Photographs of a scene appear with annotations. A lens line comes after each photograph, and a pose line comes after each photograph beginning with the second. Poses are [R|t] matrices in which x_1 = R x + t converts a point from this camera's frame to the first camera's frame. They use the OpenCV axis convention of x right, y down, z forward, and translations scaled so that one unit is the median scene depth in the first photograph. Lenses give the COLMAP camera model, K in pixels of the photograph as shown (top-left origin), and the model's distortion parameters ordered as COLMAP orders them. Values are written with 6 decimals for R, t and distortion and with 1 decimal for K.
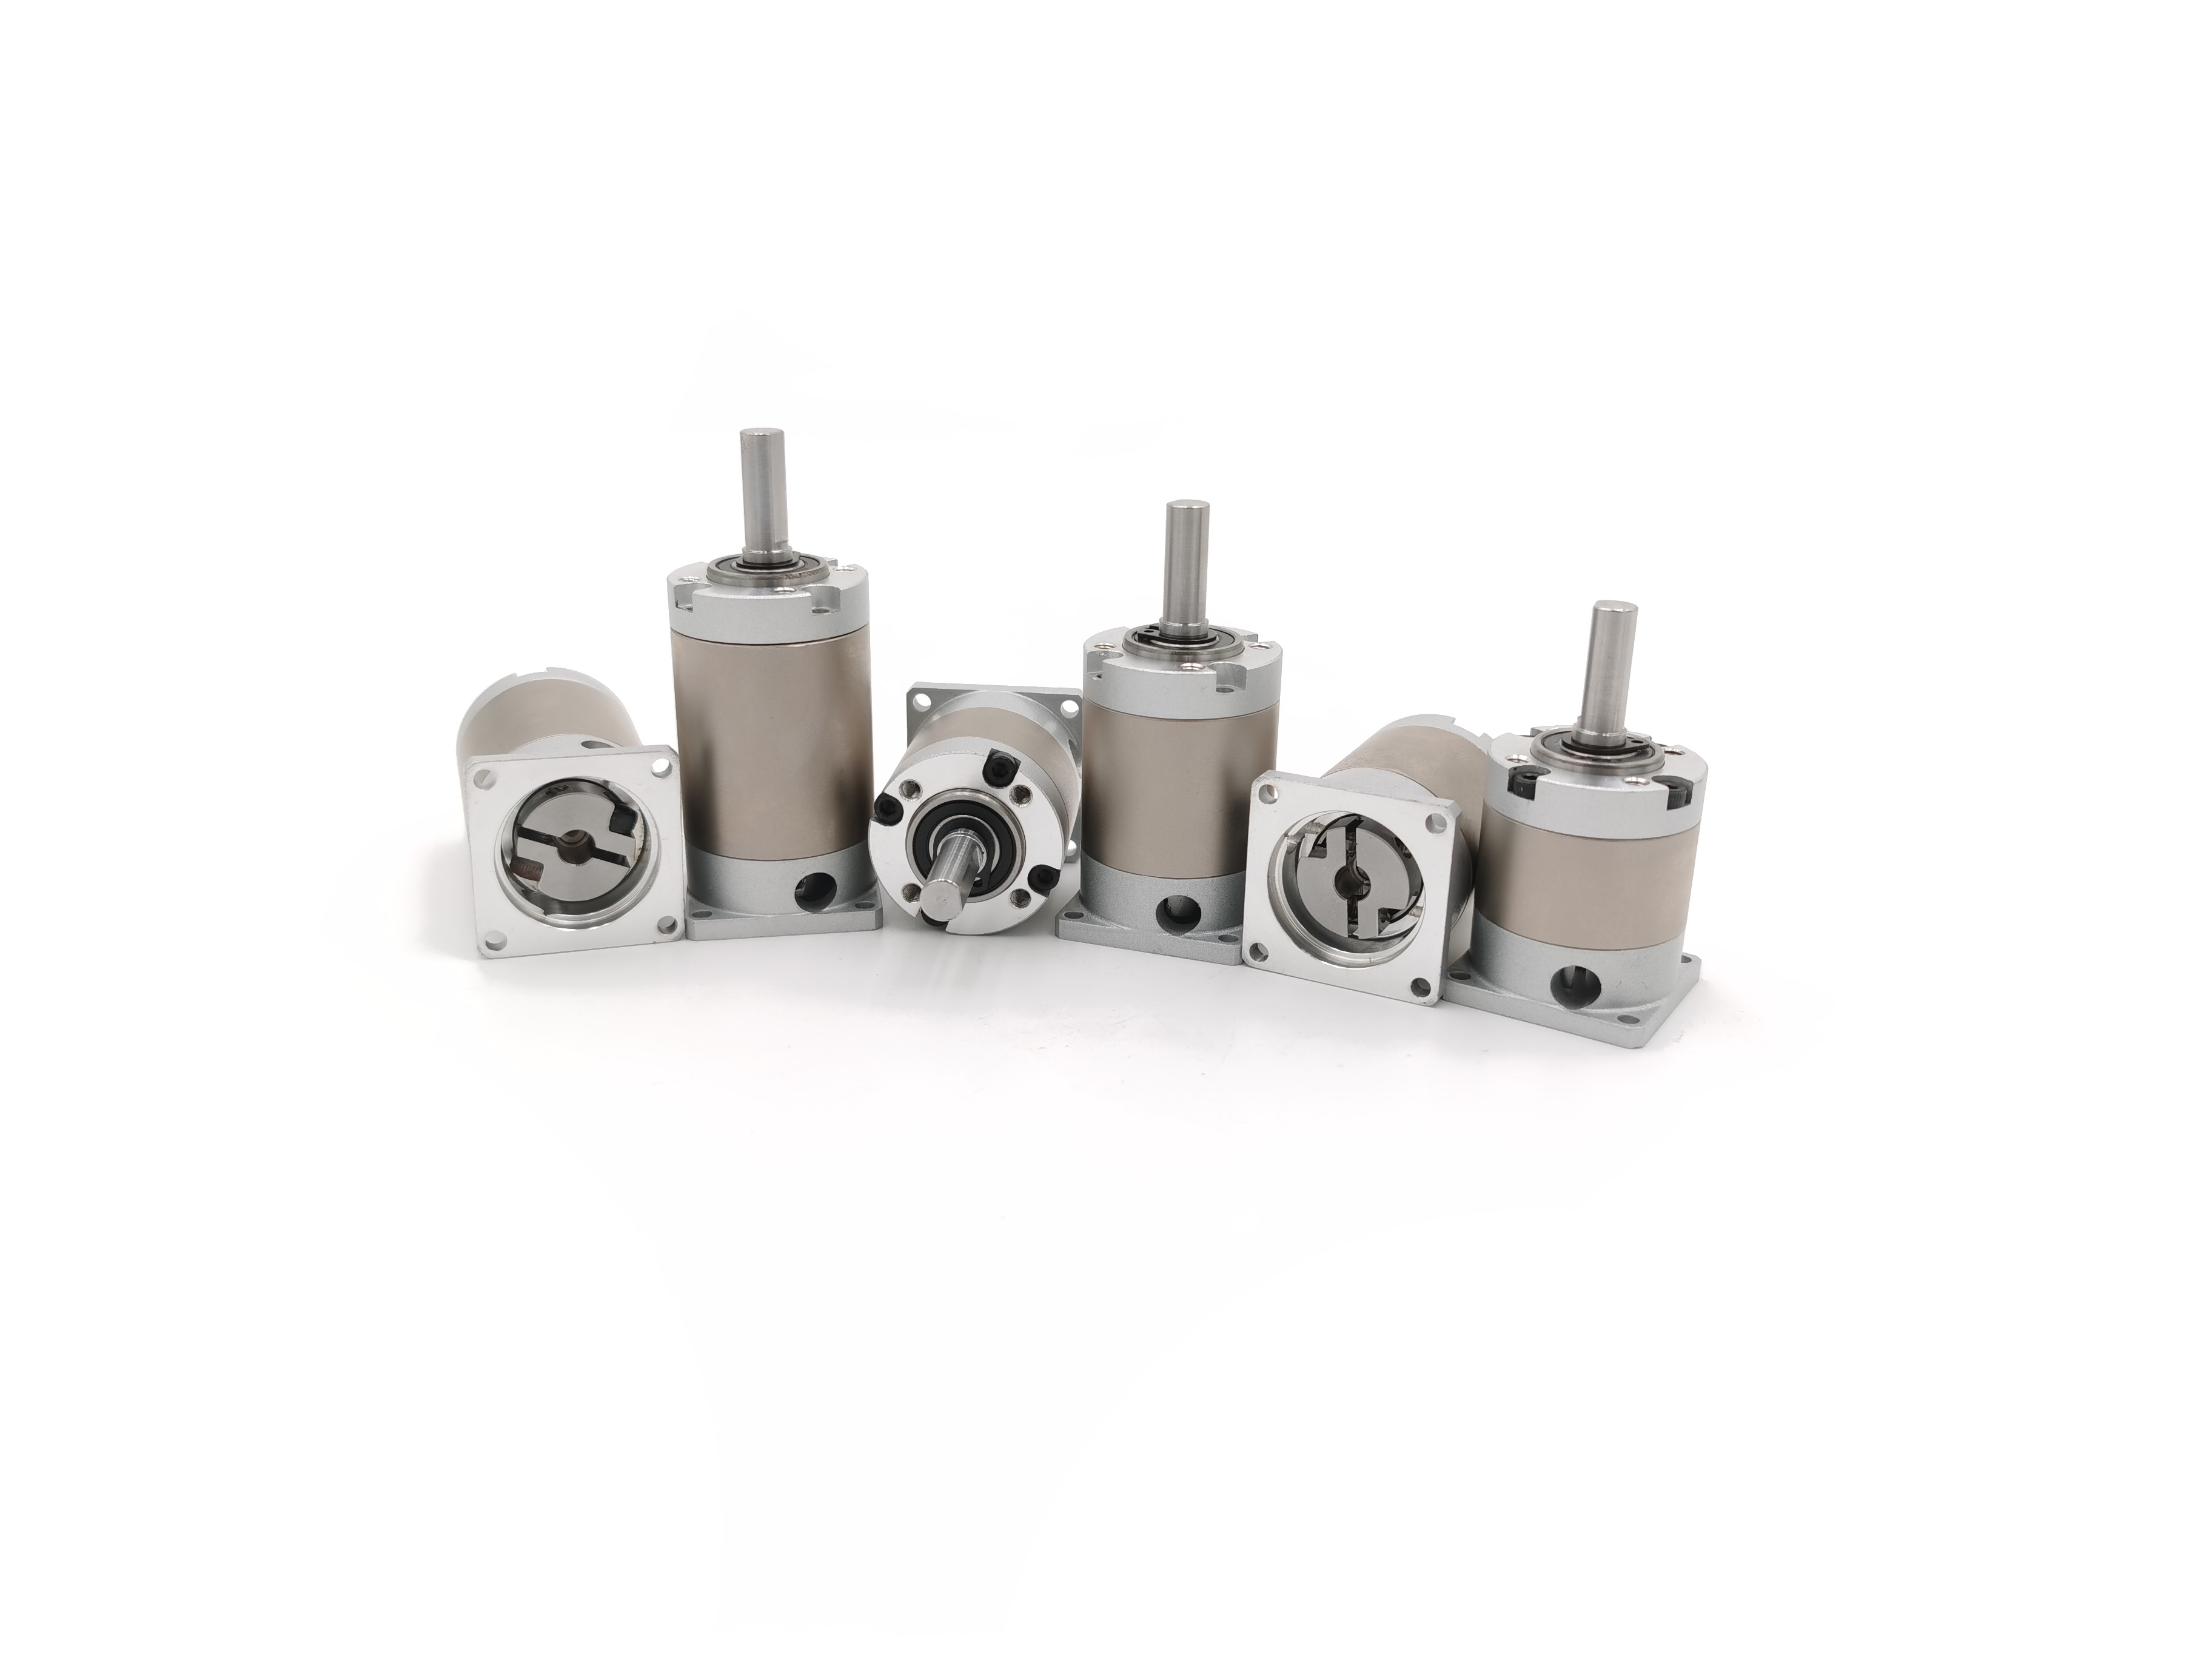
lens RADIAL K [[1758.5, 0, 1110.3], [0, 1758.5, 836.7], [0, 0, 1]] dist [-0.027852, 0.003279]
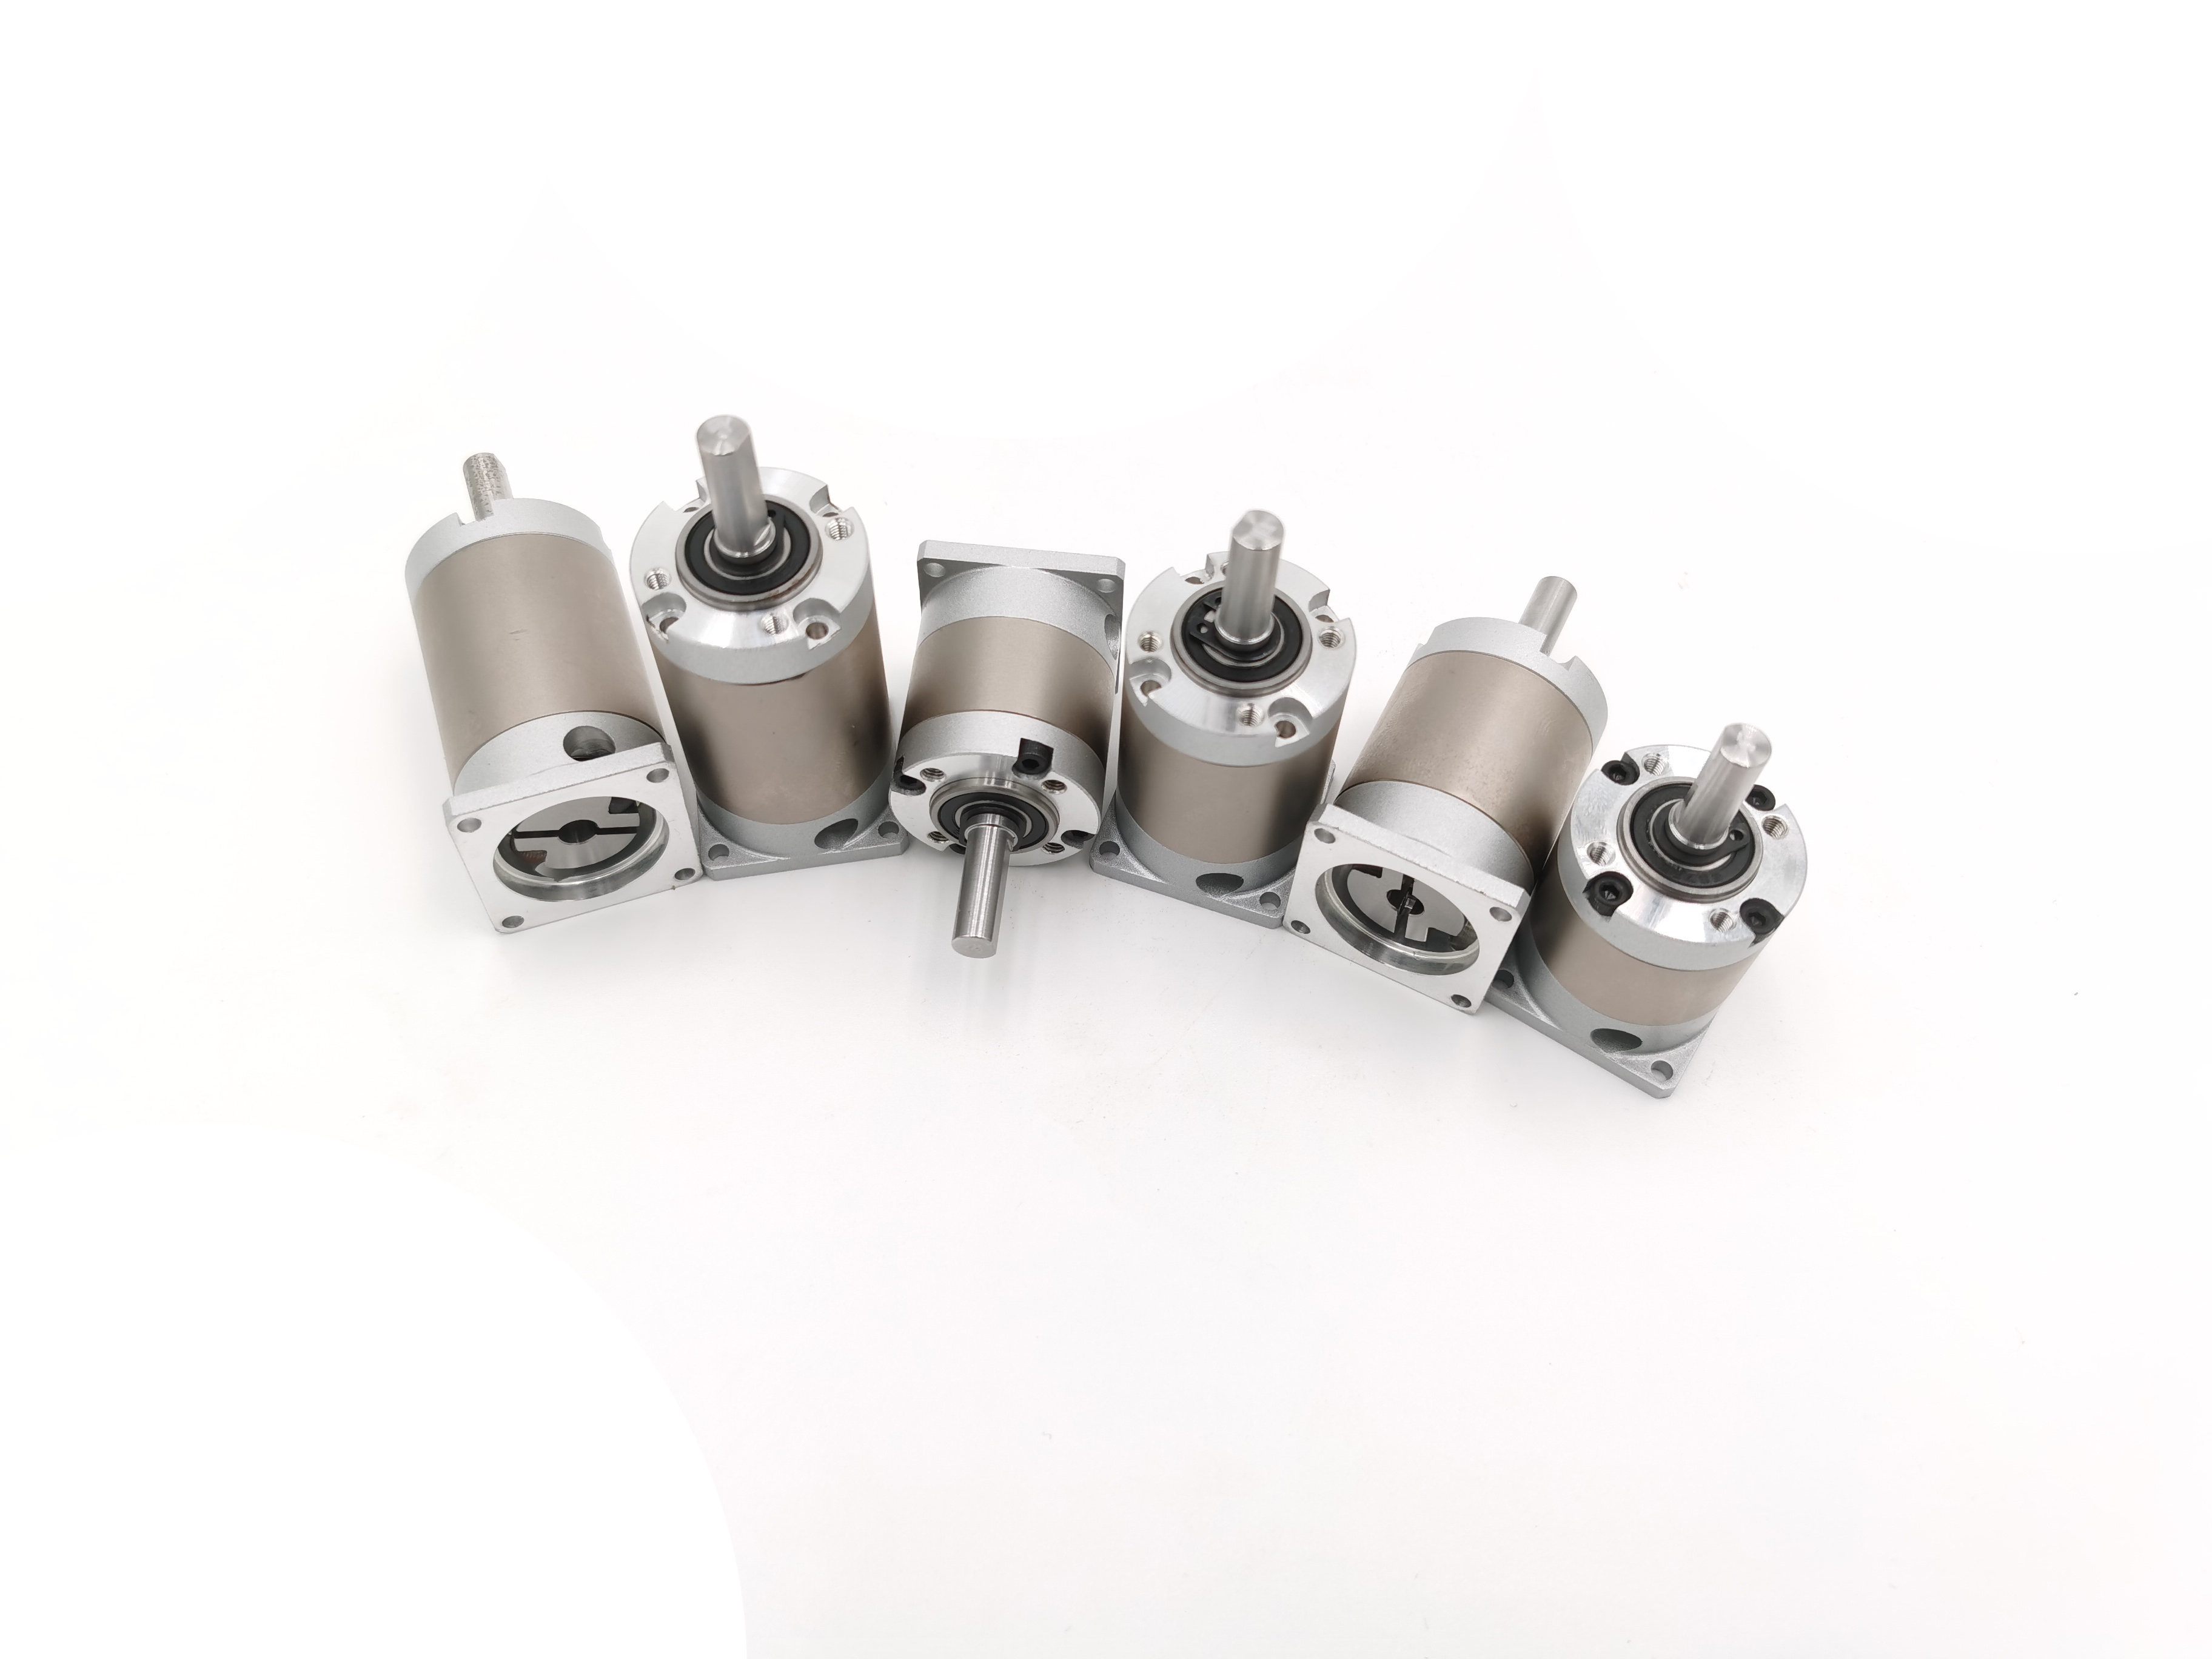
lens RADIAL K [[1758.5, 0, 1114.3], [0, 1758.5, 828.1], [0, 0, 1]] dist [-0.027852, 0.003279]
pose [[0.999822, 0.018663, 0.002795, -0.021663], [-0.016402, 0.786169, 0.617793, -0.565883], [0.009332, -0.617729, 0.786335, 0.267737]]
